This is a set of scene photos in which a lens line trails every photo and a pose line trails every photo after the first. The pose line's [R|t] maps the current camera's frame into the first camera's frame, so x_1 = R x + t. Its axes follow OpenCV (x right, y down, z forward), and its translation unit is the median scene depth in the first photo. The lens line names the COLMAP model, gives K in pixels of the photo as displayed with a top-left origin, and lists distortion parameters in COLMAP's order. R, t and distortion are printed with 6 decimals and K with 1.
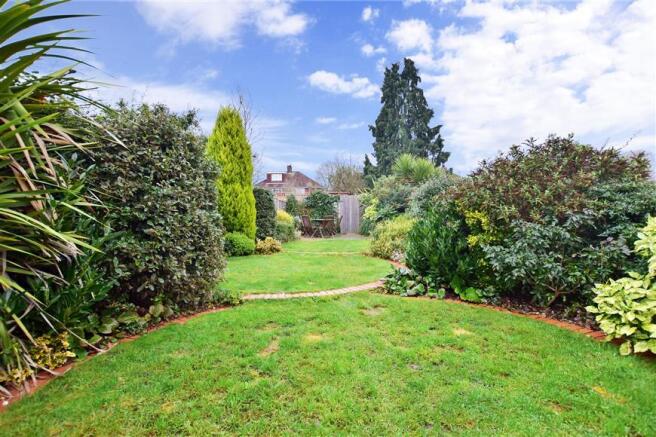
lens RADIAL K [[289.4, 0, 328.0], [0, 289.4, 218.5], [0, 0, 1]] dist [-0.030508, 0.000231]
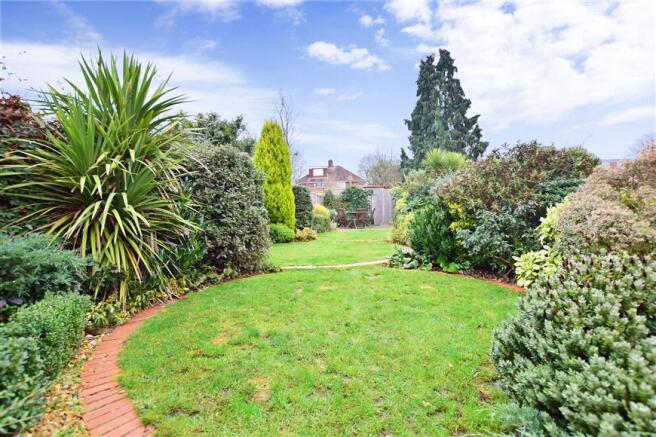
lens RADIAL K [[289.4, 0, 328.0], [0, 289.4, 218.5], [0, 0, 1]] dist [-0.030508, 0.000231]
pose [[0.988862, -0.012434, -0.148318, 0.064723], [0.015985, 0.999613, 0.022769, 0.001908], [0.147977, -0.024886, 0.988678, -0.170271]]
